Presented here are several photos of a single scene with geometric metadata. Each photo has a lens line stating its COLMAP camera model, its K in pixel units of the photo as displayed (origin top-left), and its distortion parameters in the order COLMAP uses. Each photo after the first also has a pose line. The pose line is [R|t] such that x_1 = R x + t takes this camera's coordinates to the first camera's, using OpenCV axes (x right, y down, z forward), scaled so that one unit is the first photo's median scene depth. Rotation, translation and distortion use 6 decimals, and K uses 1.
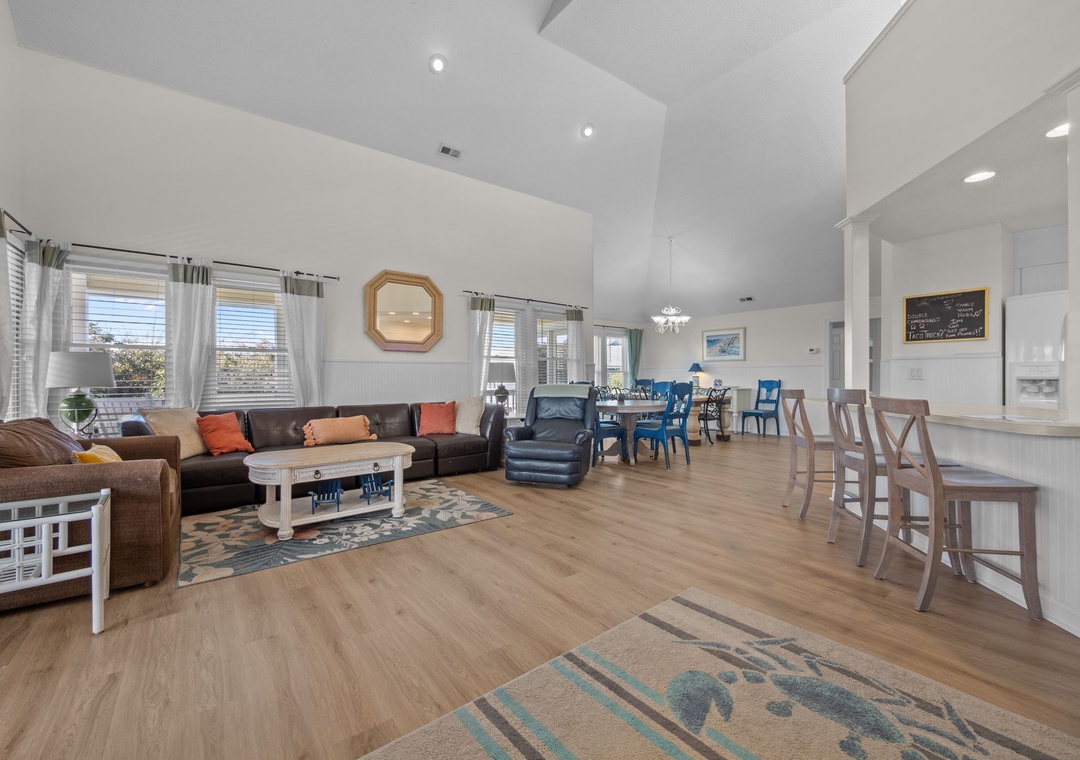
lens RADIAL K [[495.9, 0, 540.0], [0, 495.9, 380.0], [0, 0, 1]] dist [0.000255, 0.000277]
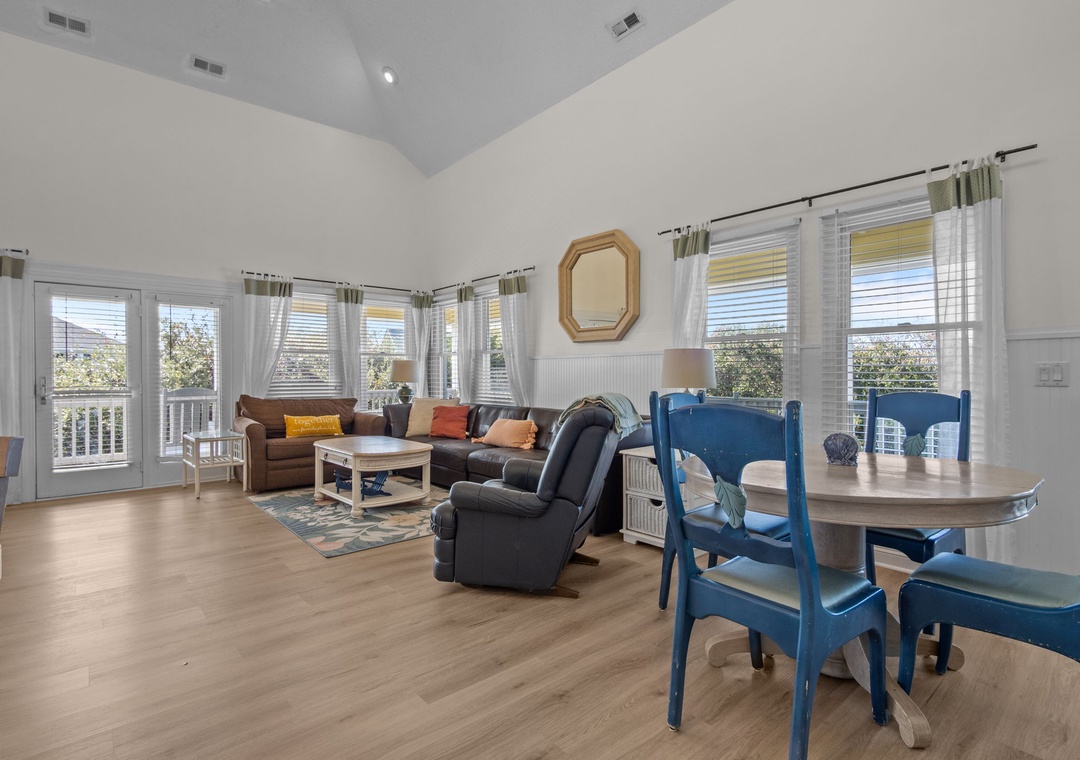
lens RADIAL K [[536.8, 0, 540.0], [0, 536.8, 380.0], [0, 0, 1]] dist [-0.002701, -0.000568]
pose [[0.026397, 0.007148, -0.999626, 0.708574], [-0.008867, 0.999937, 0.006916, -0.006580], [0.999612, 0.008681, 0.026459, 1.204153]]
